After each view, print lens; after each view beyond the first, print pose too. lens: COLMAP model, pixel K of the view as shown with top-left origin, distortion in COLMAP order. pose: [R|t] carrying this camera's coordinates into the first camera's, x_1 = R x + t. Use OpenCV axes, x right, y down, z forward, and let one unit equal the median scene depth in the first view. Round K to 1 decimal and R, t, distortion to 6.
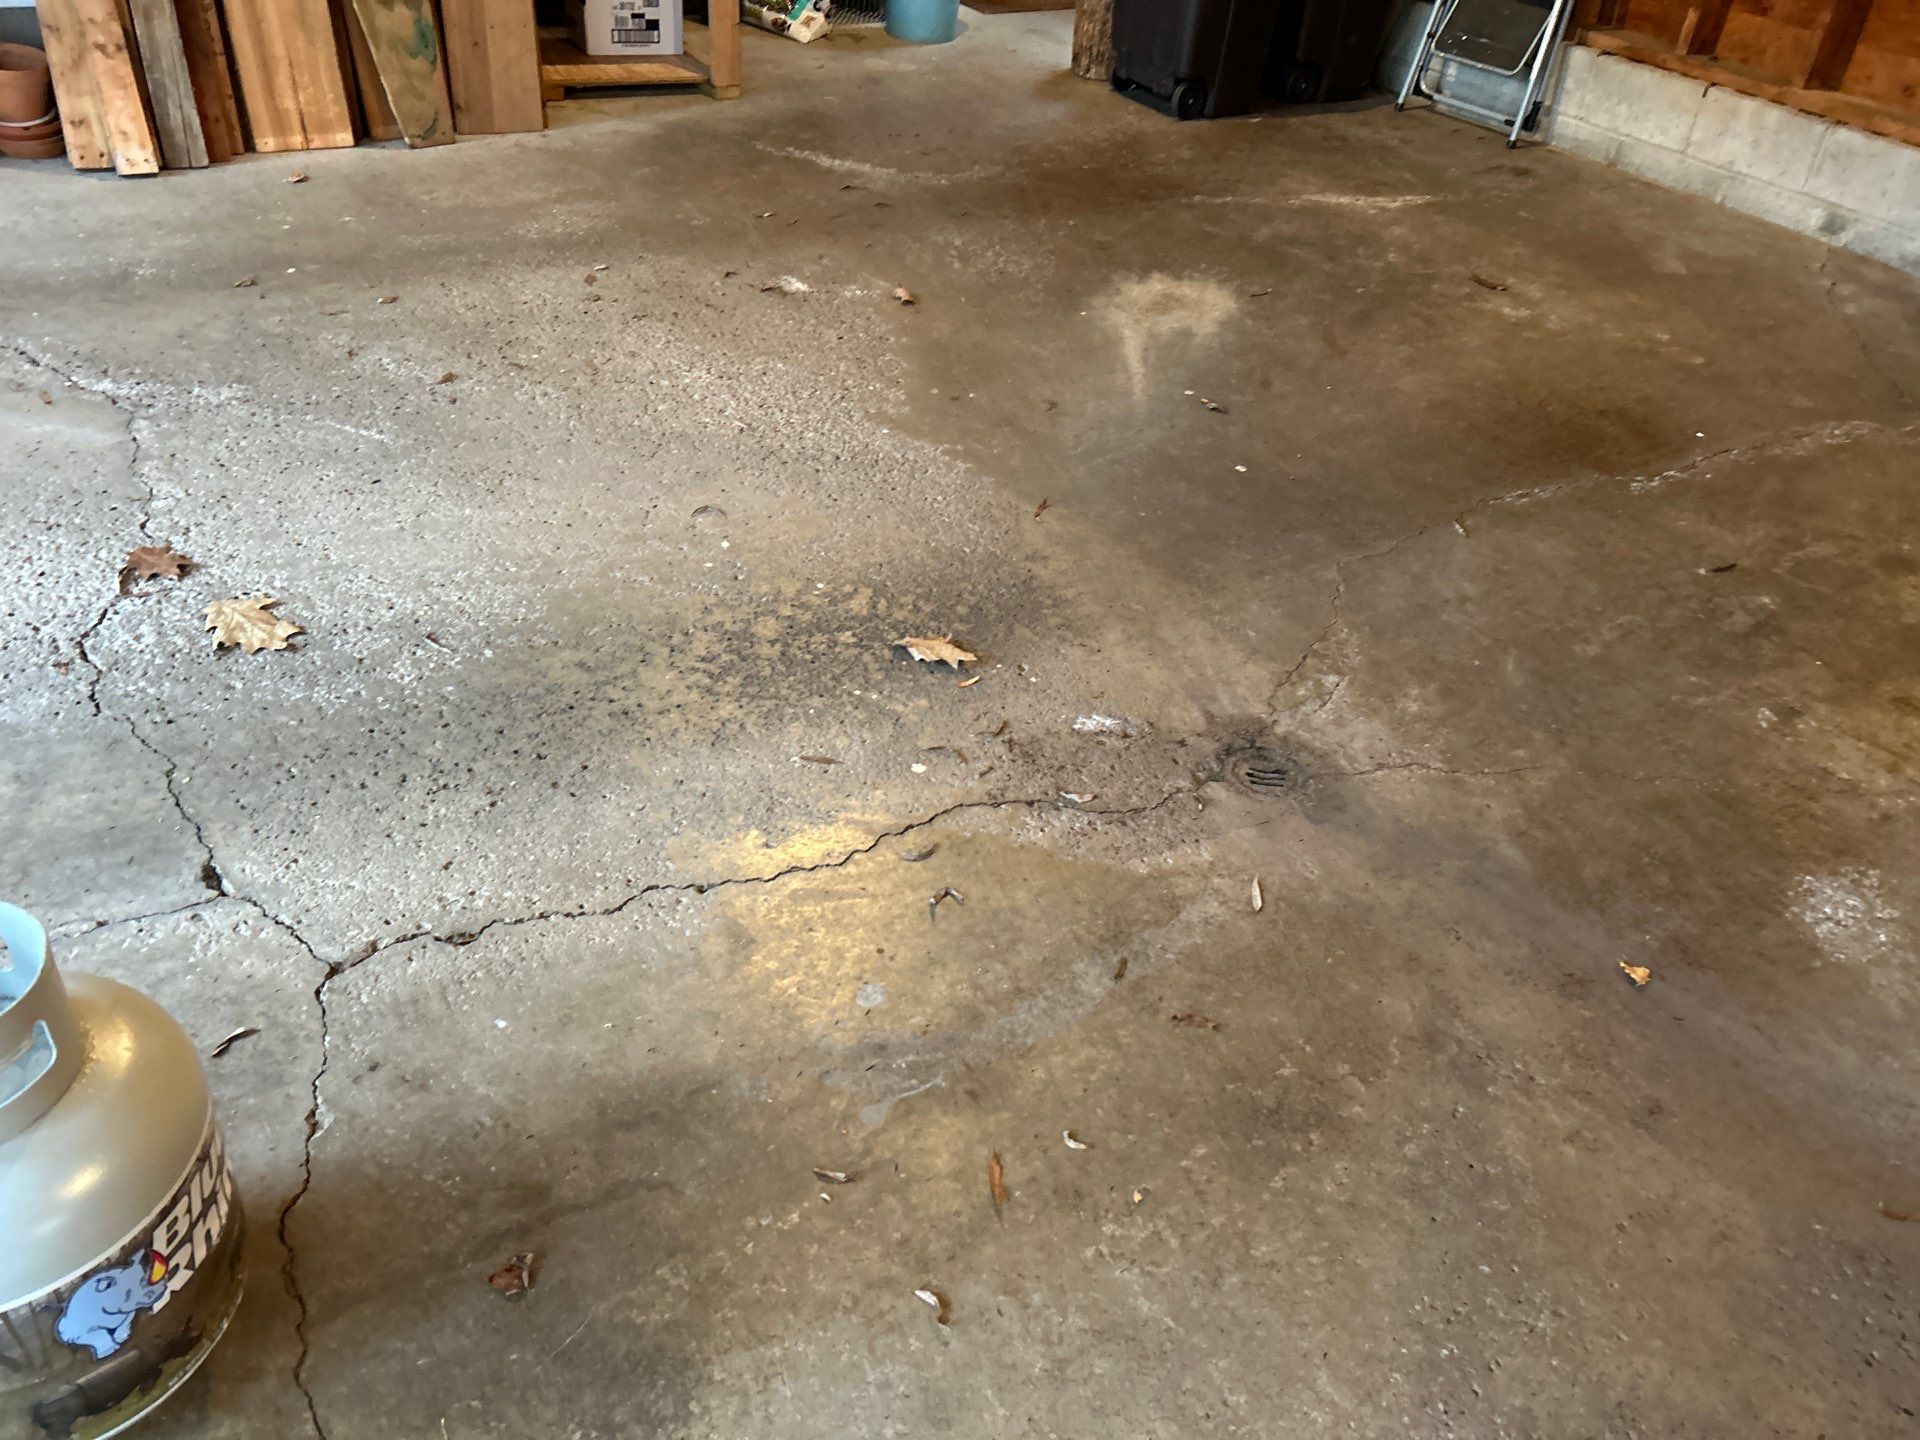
lens RADIAL K [[1445.0, 0, 964.4], [0, 1445.0, 736.7], [0, 0, 1]] dist [0.049960, -0.052108]
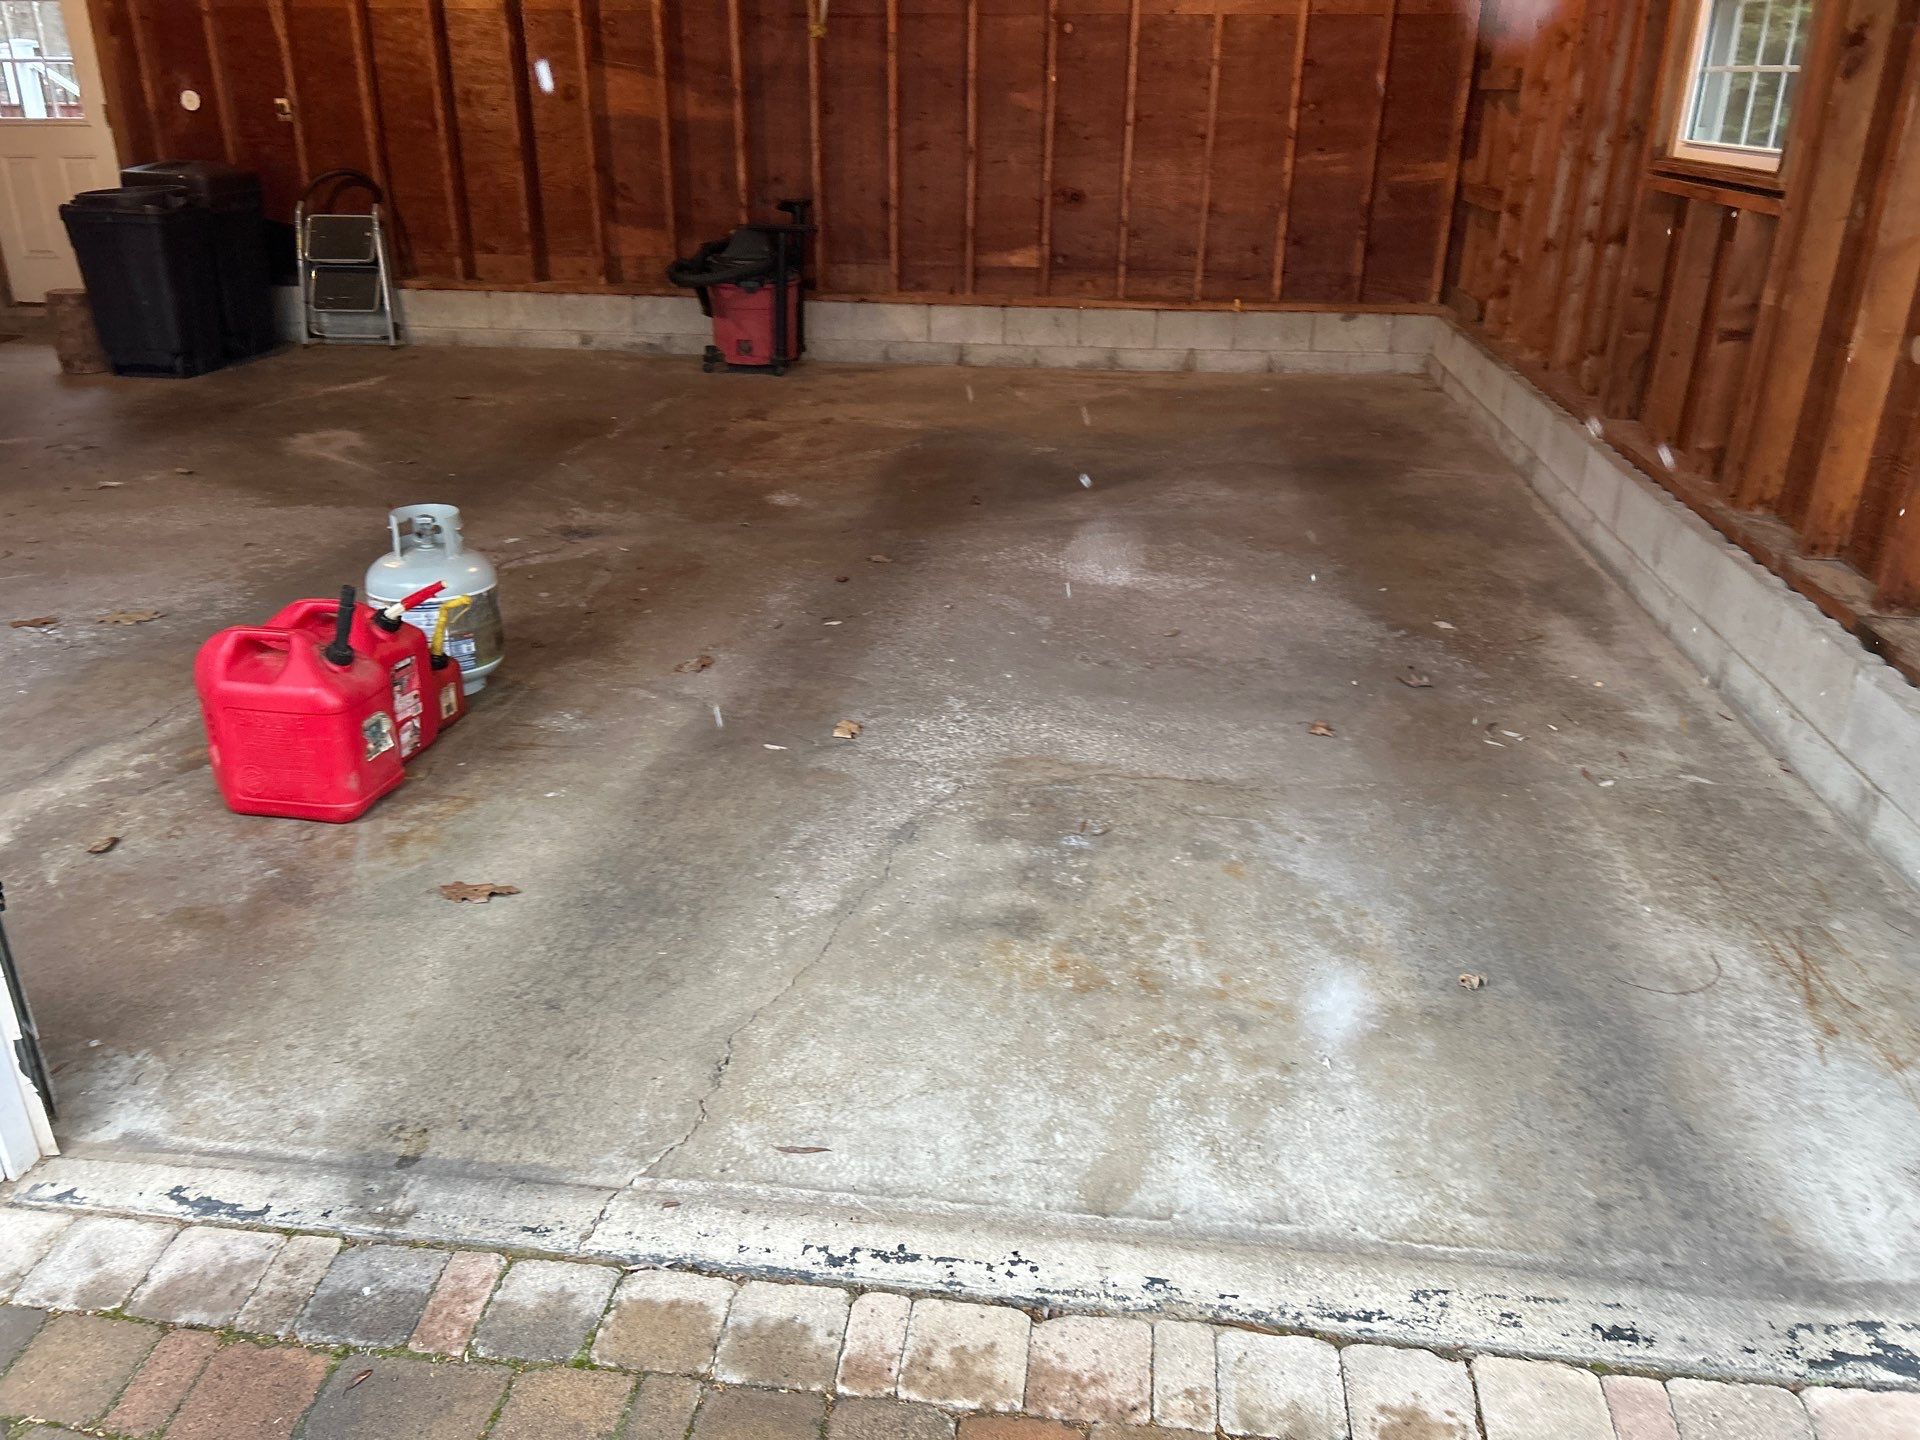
lens RADIAL K [[1445.0, 0, 969.2], [0, 1445.0, 714.6], [0, 0, 1]] dist [0.049960, -0.052108]
pose [[0.612931, -0.381298, 0.692047, -0.755611], [0.506185, 0.862014, 0.026627, 0.346588], [-0.606706, 0.333983, 0.721362, -0.654413]]
